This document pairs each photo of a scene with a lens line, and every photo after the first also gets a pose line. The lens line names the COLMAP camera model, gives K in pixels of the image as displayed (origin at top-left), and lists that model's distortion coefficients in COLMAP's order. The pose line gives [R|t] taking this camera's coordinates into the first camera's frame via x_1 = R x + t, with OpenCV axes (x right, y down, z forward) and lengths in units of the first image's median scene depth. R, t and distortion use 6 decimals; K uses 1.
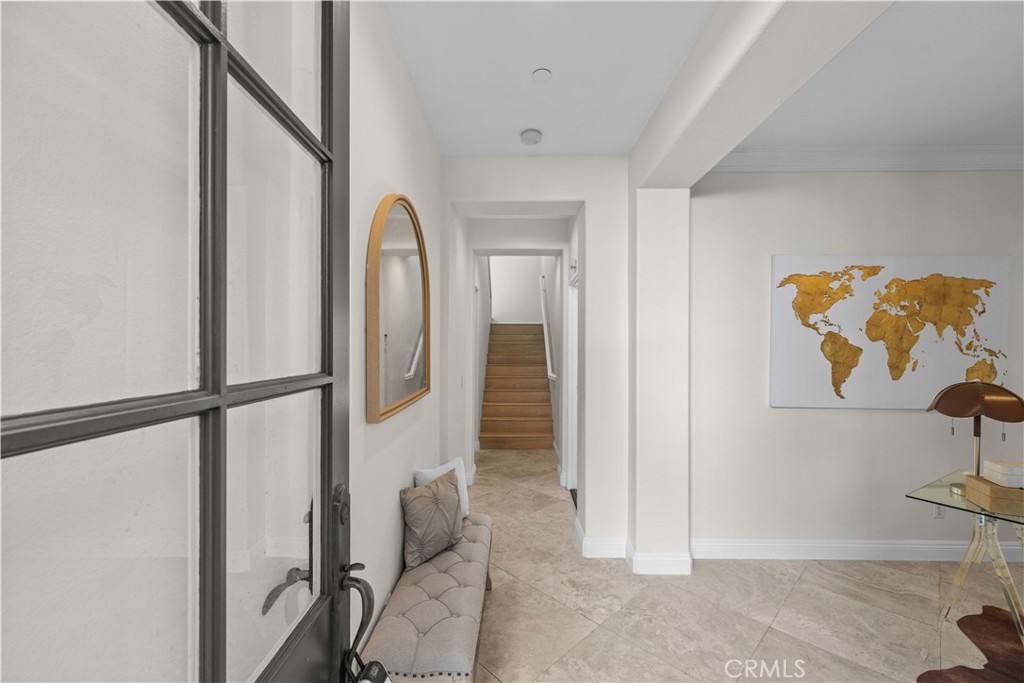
lens RADIAL K [[423.3, 0, 512.6], [0, 423.3, 349.7], [0, 0, 1]] dist [0.001824, 0.000226]
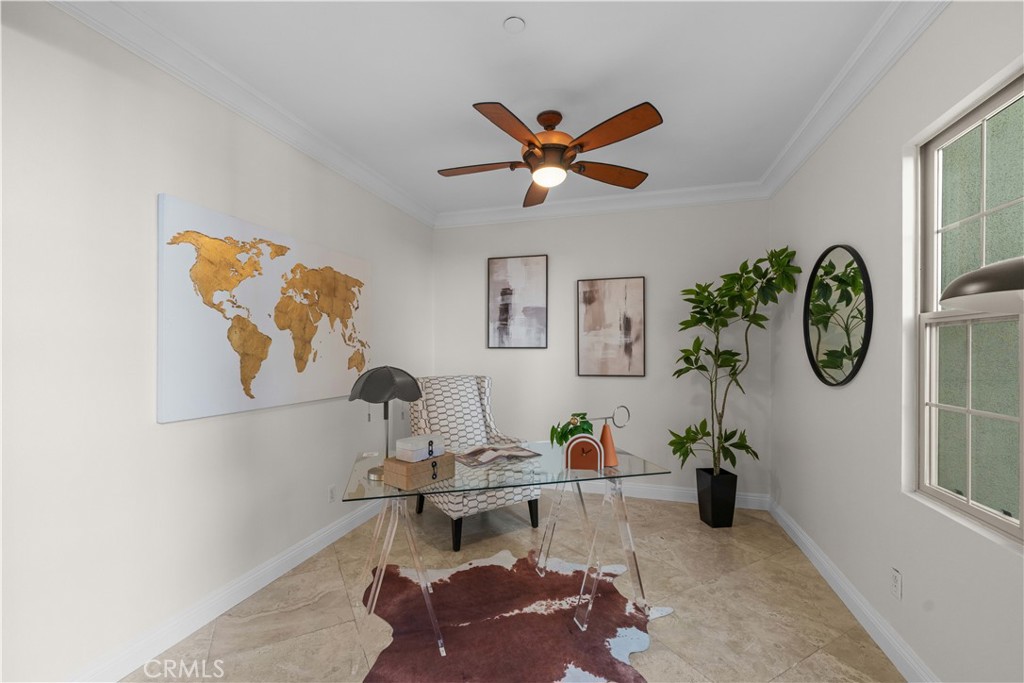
lens RADIAL K [[423.3, 0, 512.6], [0, 423.3, 349.7], [0, 0, 1]] dist [0.001824, 0.000226]
pose [[0.270970, -0.007334, 0.962560, 0.126133], [0.009635, 0.999942, 0.004906, 0.022073], [-0.962540, 0.007944, 0.271024, 0.292221]]
